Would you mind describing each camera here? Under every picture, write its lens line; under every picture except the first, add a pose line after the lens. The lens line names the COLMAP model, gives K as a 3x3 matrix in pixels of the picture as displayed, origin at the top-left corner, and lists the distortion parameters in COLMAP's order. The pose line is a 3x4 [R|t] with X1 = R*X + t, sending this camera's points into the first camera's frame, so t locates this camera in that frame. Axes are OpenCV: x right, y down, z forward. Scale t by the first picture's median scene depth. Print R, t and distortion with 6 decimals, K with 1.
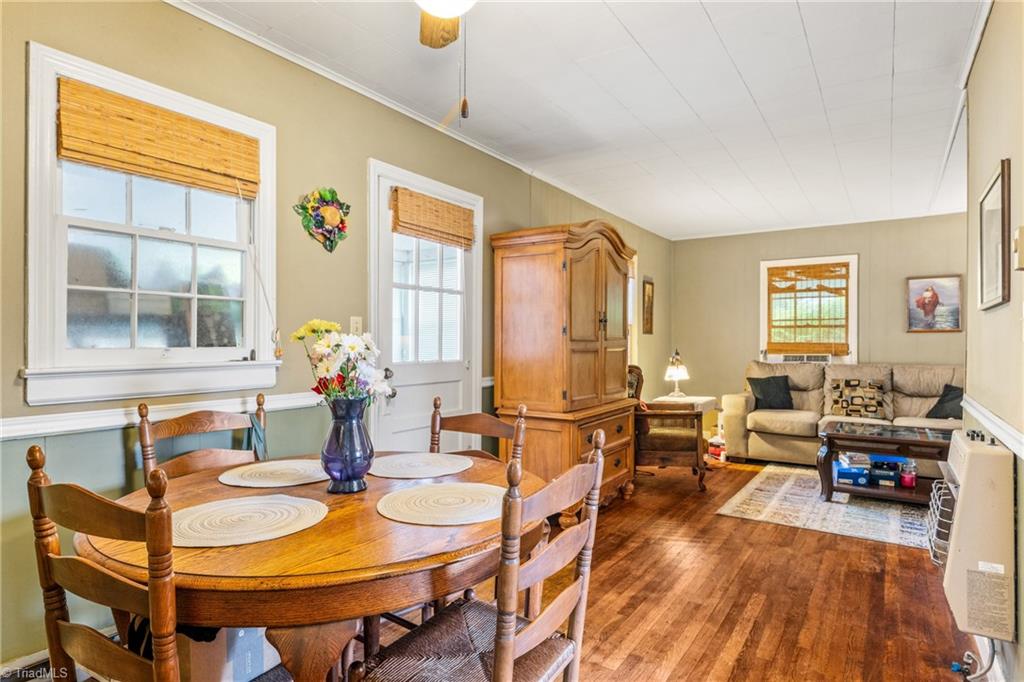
lens RADIAL K [[557.9, 0, 511.4], [0, 557.9, 339.1], [0, 0, 1]] dist [-0.001246, 0.000168]
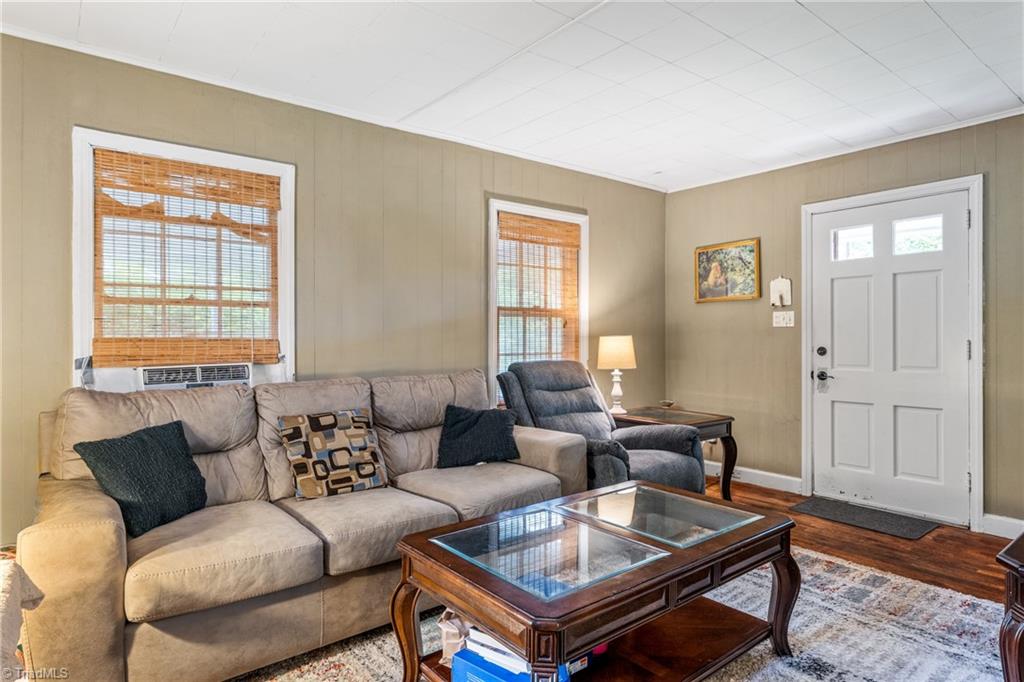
lens RADIAL K [[581.0, 0, 510.4], [0, 581.0, 336.7], [0, 0, 1]] dist [-0.001856, 0.001767]
pose [[0.292635, -0.004108, 0.956215, 0.168248], [0.001208, 0.999992, 0.003926, 0.003779], [-0.956223, 0.000006, 0.292638, 0.654705]]
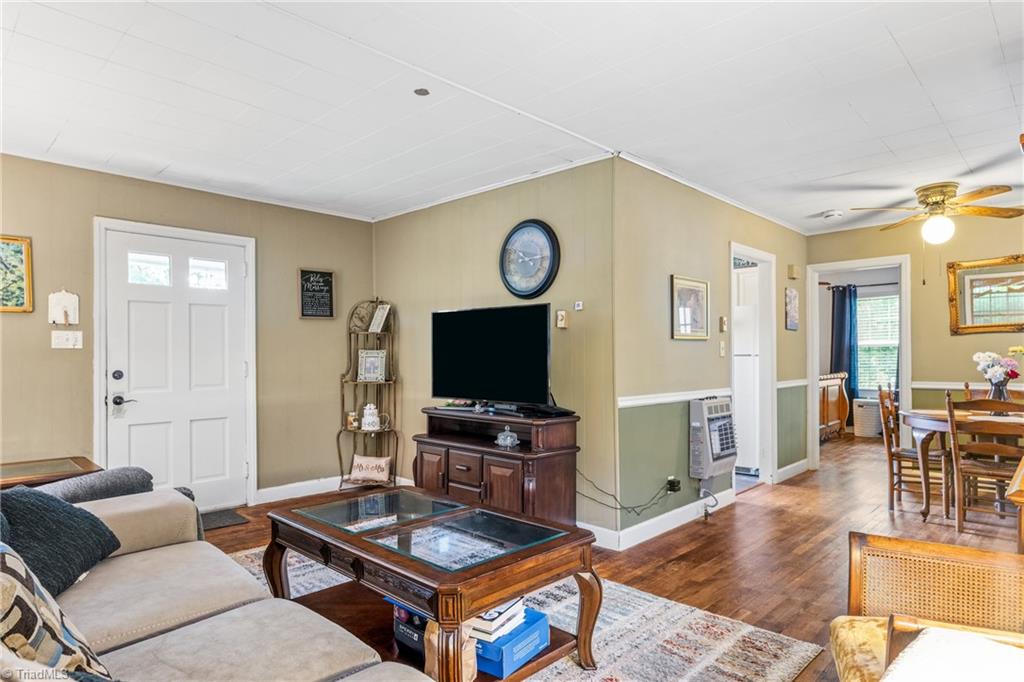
lens RADIAL K [[581.0, 0, 520.5], [0, 581.0, 357.3], [0, 0, 1]] dist [-0.001856, 0.001767]
pose [[-0.985349, 0.002074, 0.170539, 0.380041], [0.002129, 0.999998, 0.000141, 0.004838], [-0.170538, 0.000502, -0.985351, 1.093116]]
